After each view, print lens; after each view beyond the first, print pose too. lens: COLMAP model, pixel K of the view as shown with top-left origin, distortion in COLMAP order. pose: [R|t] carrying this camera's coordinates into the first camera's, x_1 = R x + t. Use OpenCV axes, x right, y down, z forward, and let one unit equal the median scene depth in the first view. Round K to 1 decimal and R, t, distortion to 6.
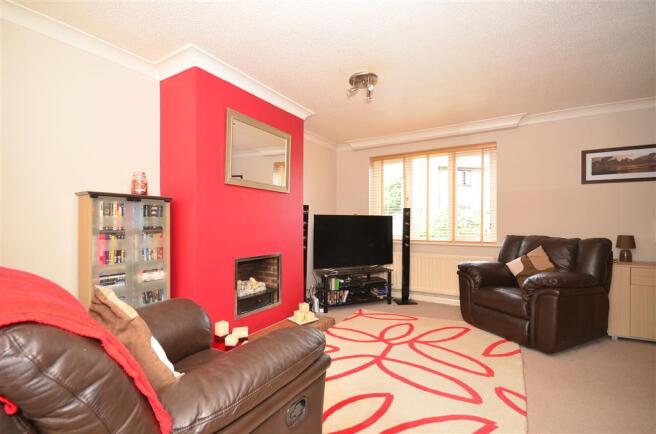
lens RADIAL K [[294.9, 0, 332.3], [0, 294.9, 219.4], [0, 0, 1]] dist [-0.003525, -0.000295]
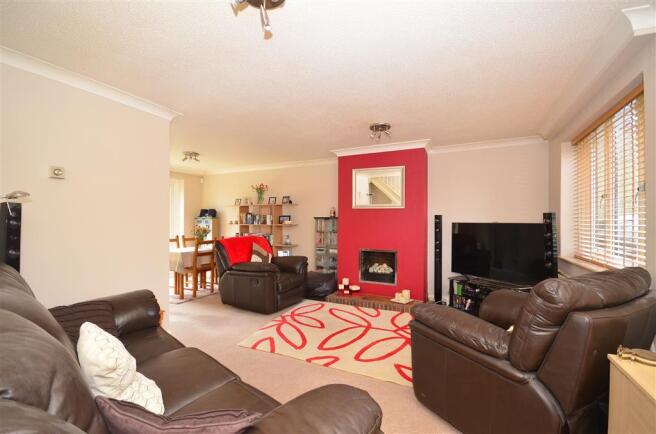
lens RADIAL K [[294.9, 0, 332.9], [0, 294.9, 220.1], [0, 0, 1]] dist [-0.003525, -0.000295]
pose [[0.080645, -0.005750, -0.996726, 1.551148], [0.010319, 0.999935, -0.004933, -0.037559], [0.996689, -0.009887, 0.080699, 0.720538]]
